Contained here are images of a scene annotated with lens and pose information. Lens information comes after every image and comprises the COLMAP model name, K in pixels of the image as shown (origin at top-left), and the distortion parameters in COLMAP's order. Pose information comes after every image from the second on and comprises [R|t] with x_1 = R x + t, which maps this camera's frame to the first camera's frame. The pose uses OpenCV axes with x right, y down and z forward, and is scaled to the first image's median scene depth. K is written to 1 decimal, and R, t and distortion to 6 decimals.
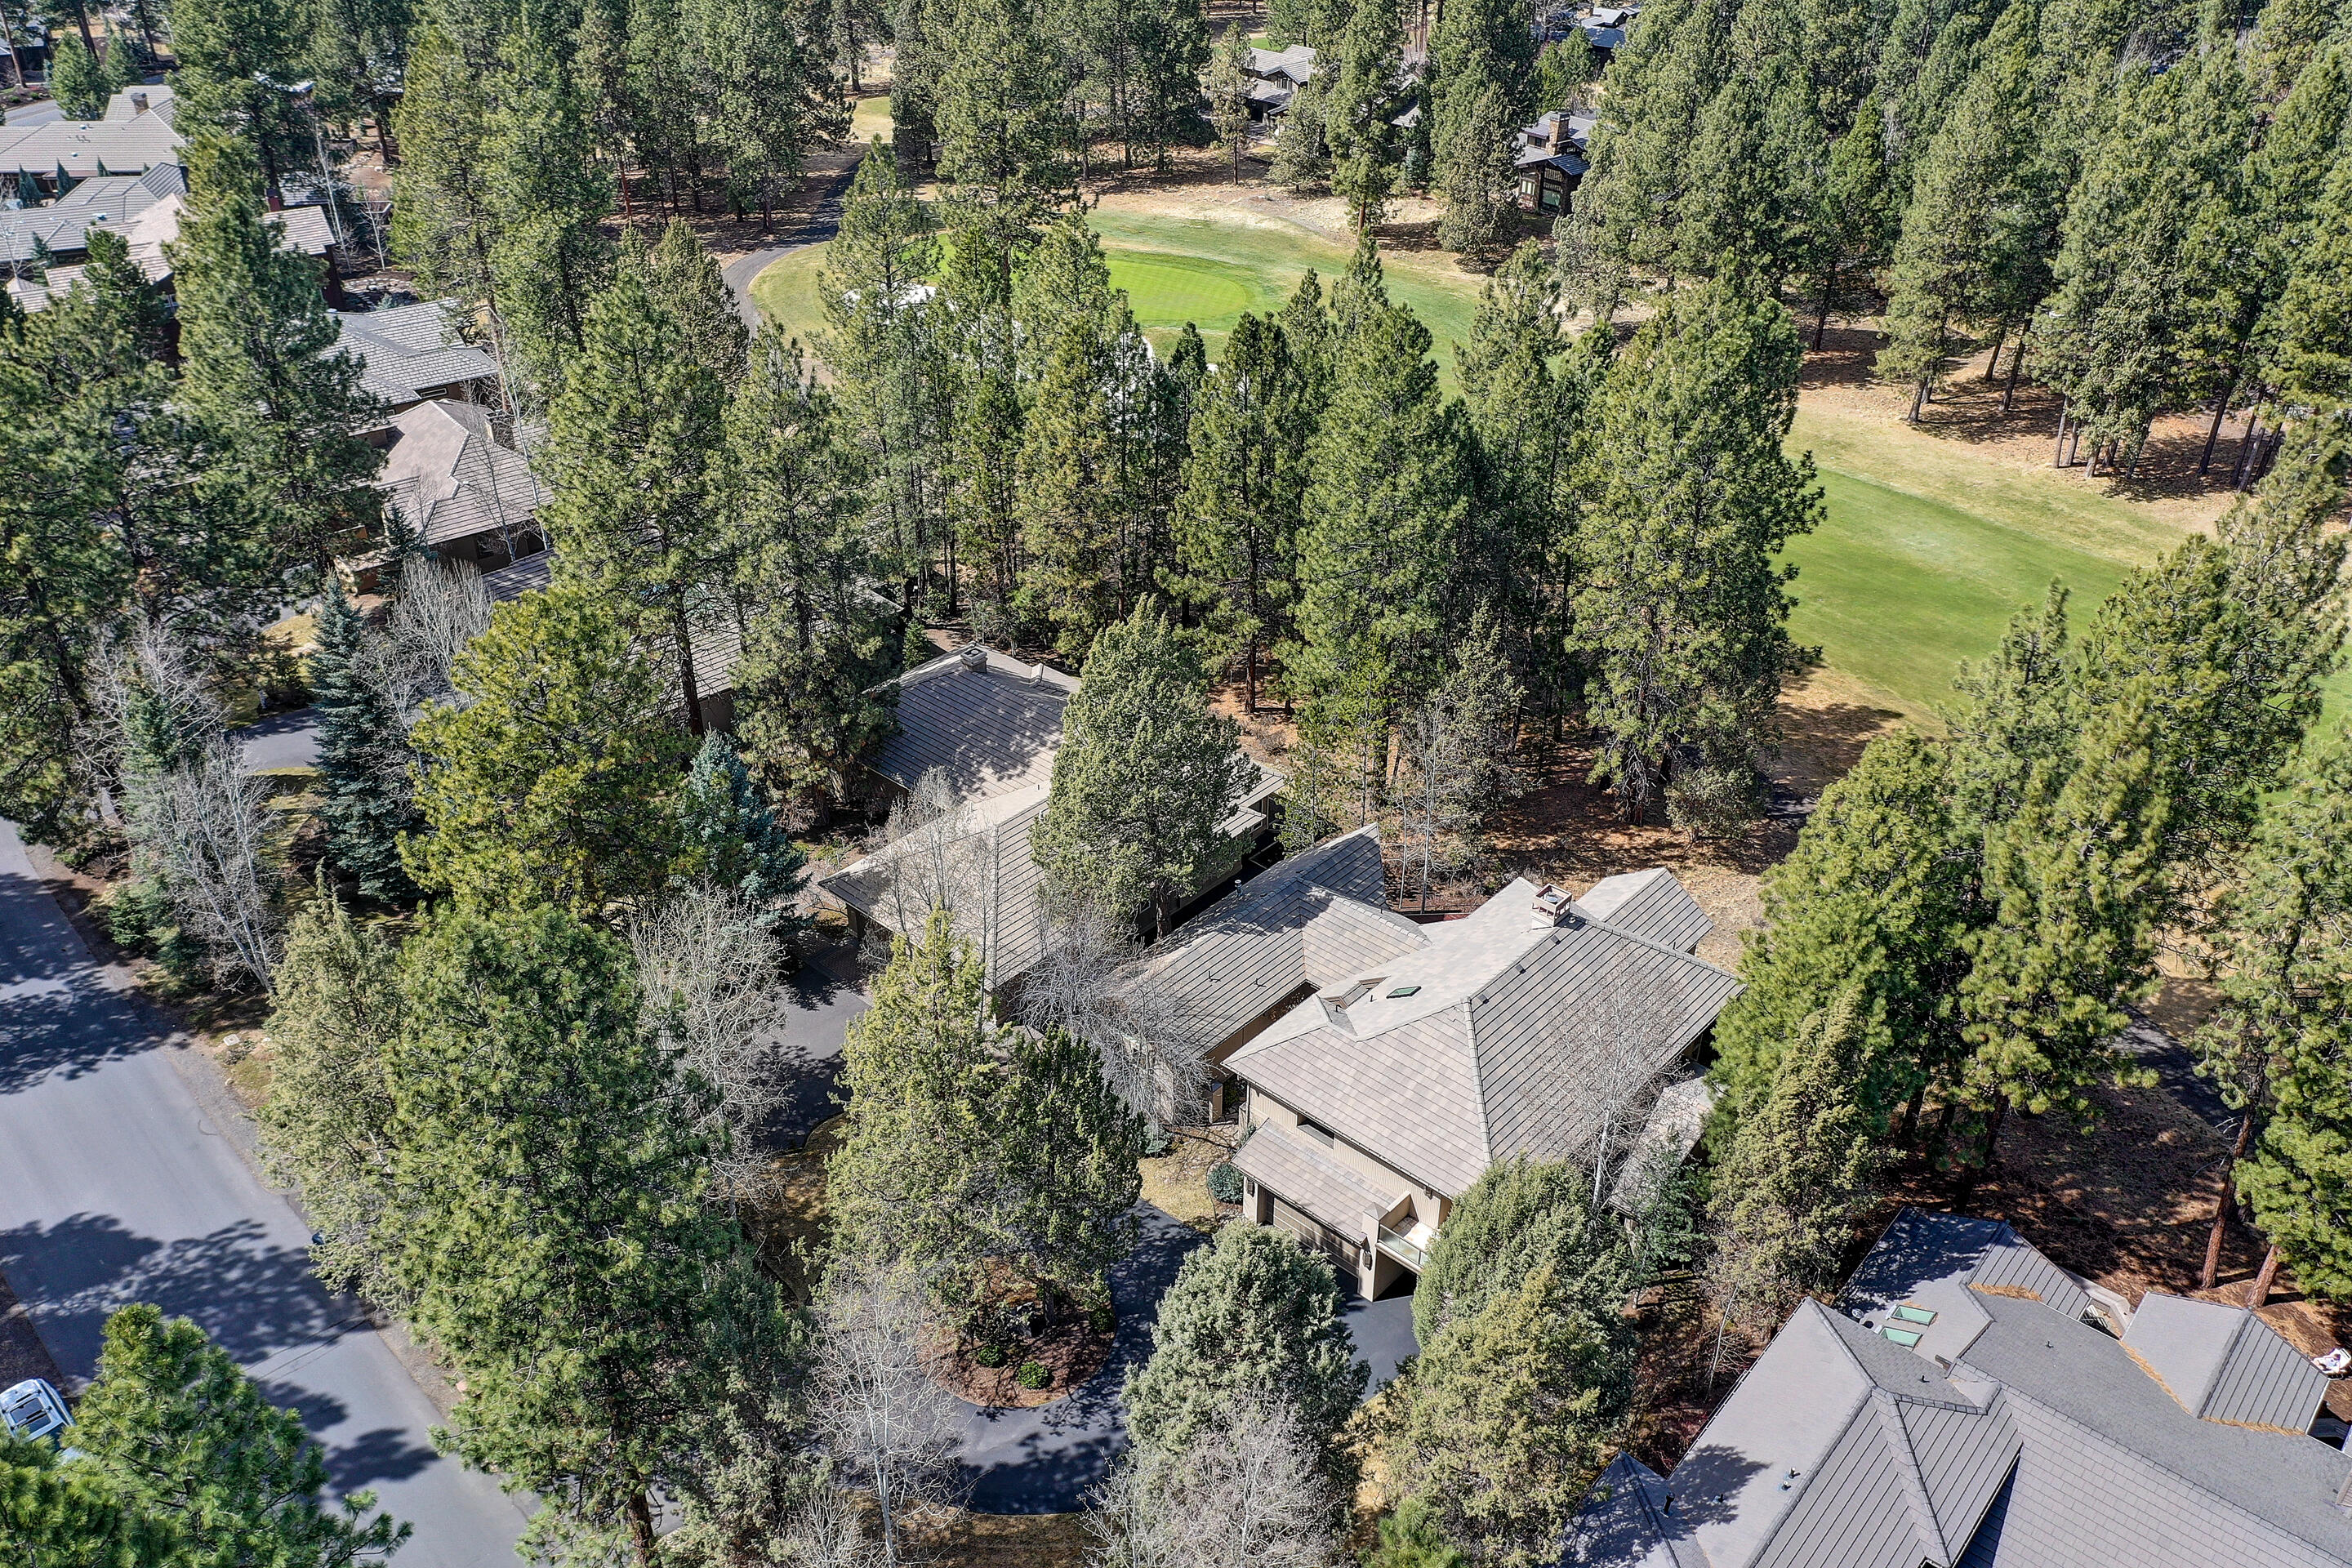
lens RADIAL K [[1863.5, 0, 1180.7], [0, 1863.5, 784.5], [0, 0, 1]] dist [0.006238, -0.005382]
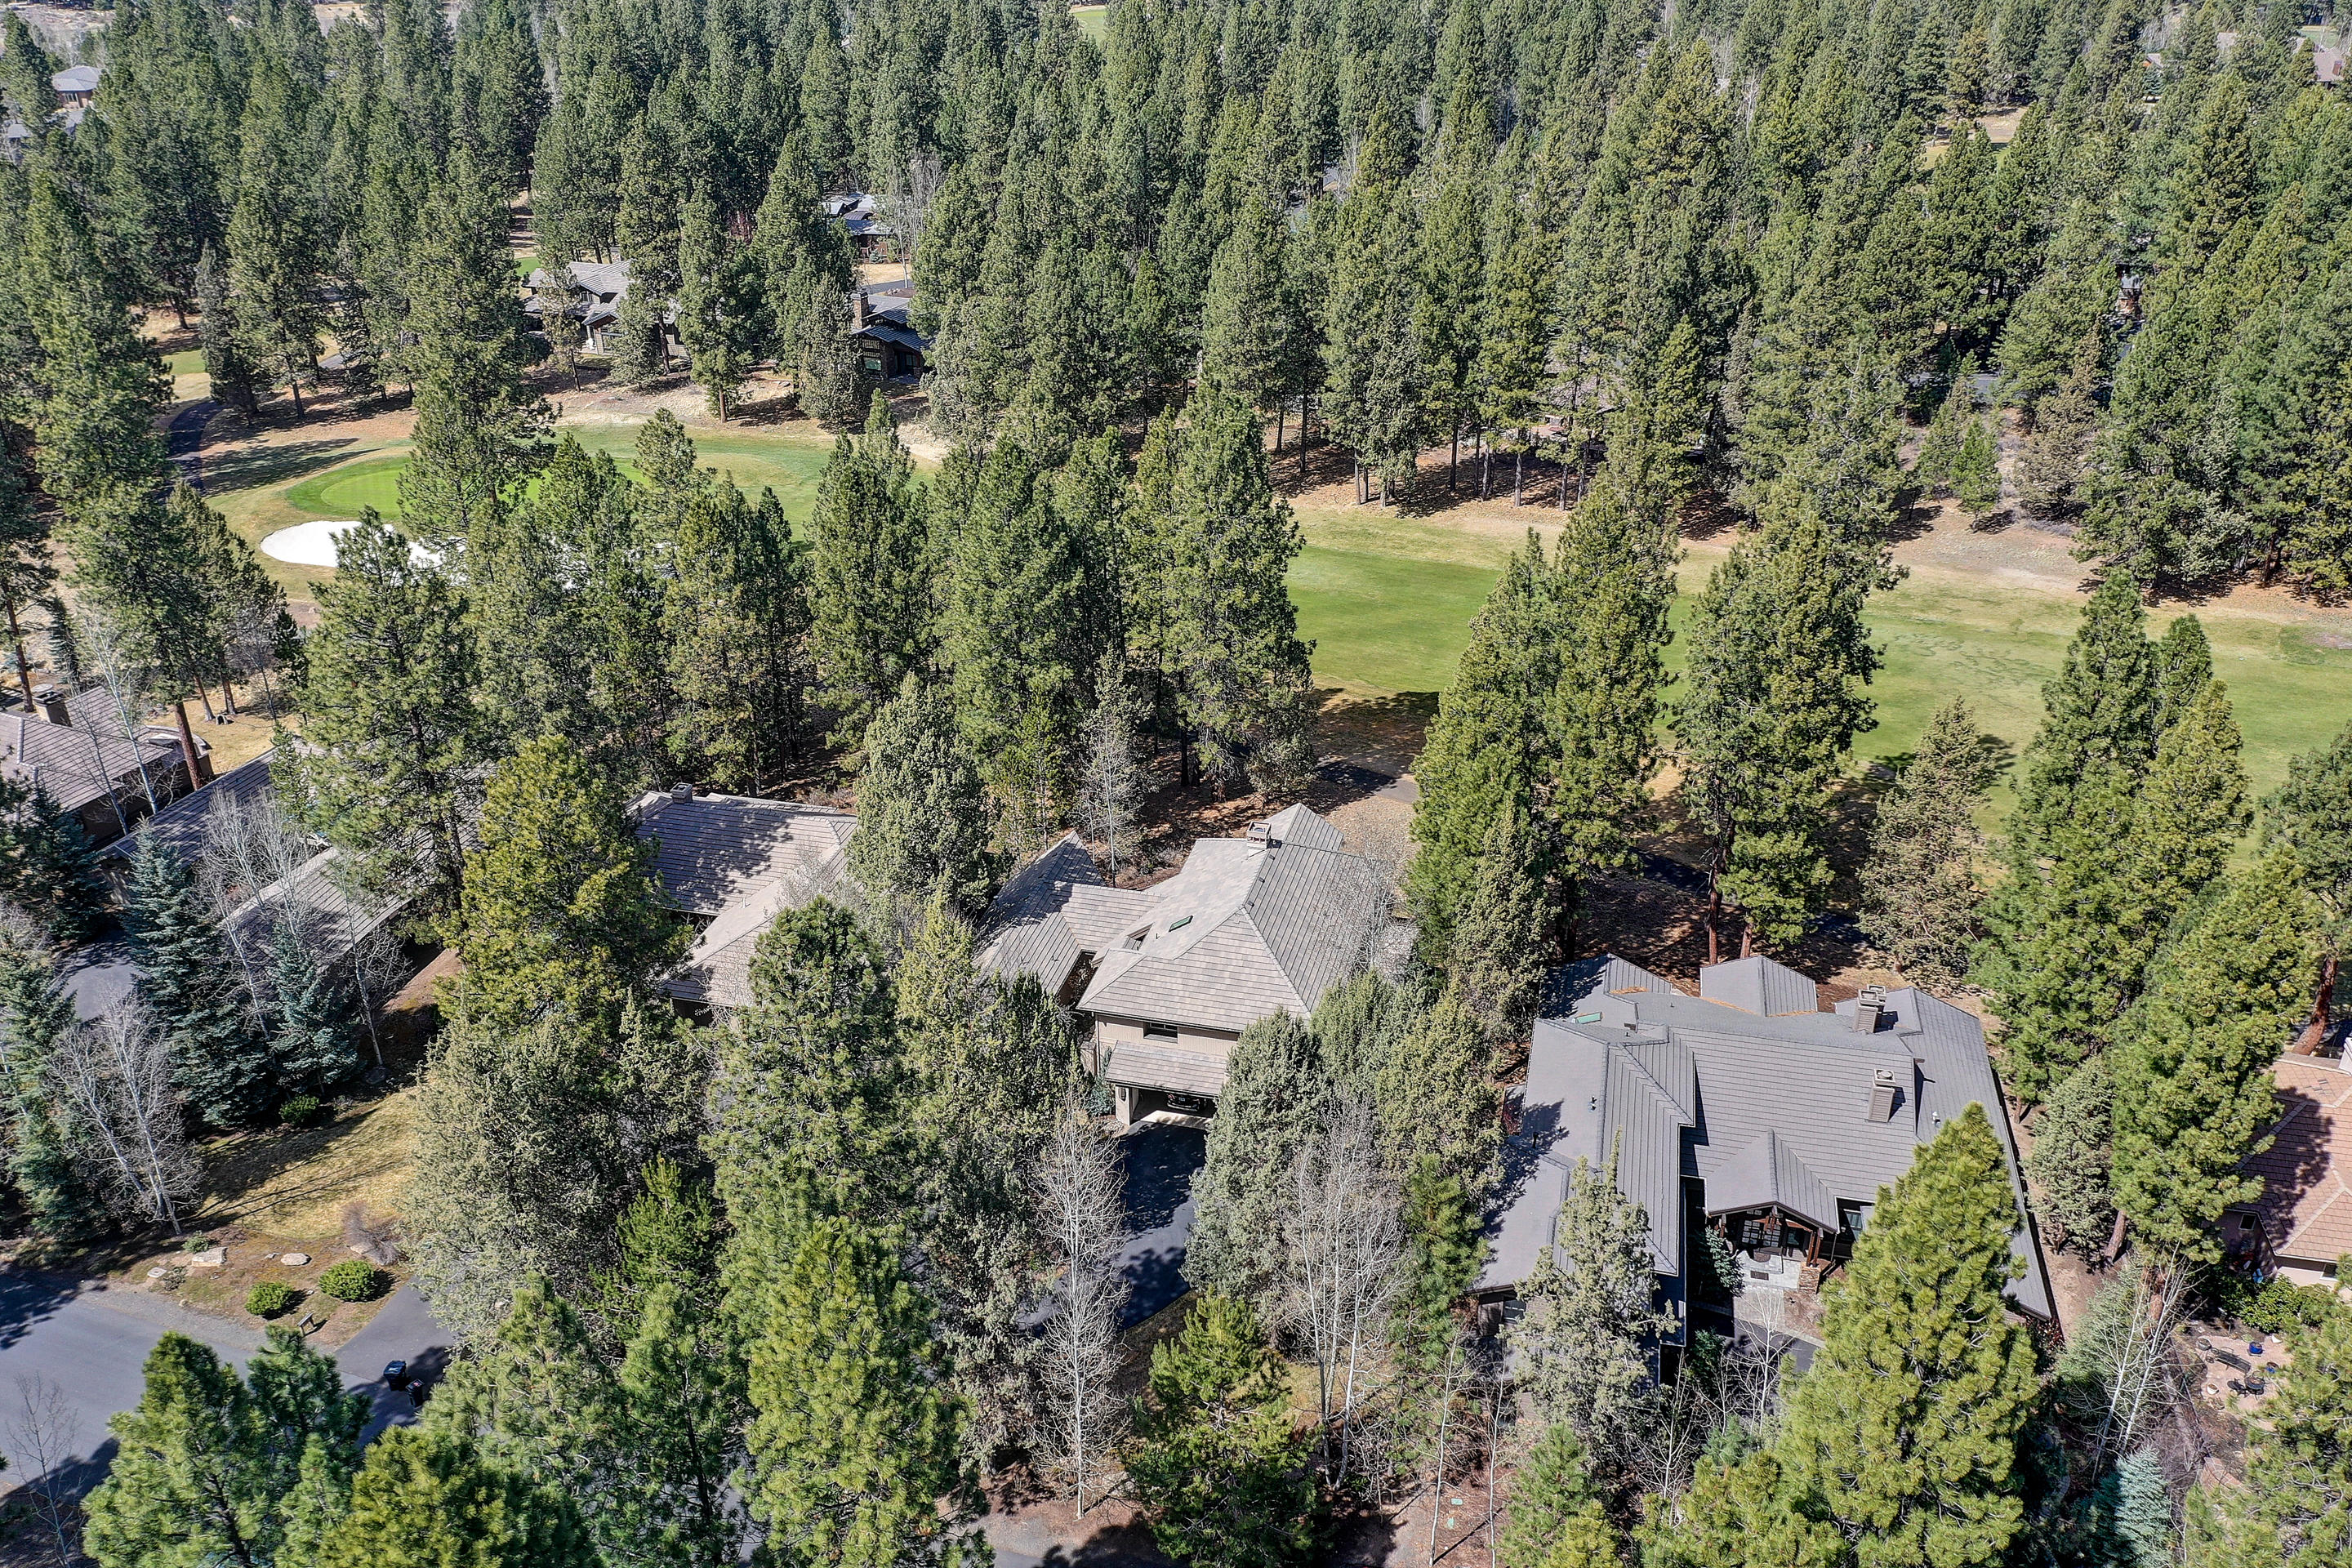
lens RADIAL K [[1863.5, 0, 1183.6], [0, 1863.5, 771.6], [0, 0, 1]] dist [0.006238, -0.005382]
pose [[0.888617, -0.218315, 0.403360, -0.304013], [0.255476, 0.965988, -0.039991, 0.047442], [-0.380910, 0.138586, 0.914167, -0.180862]]
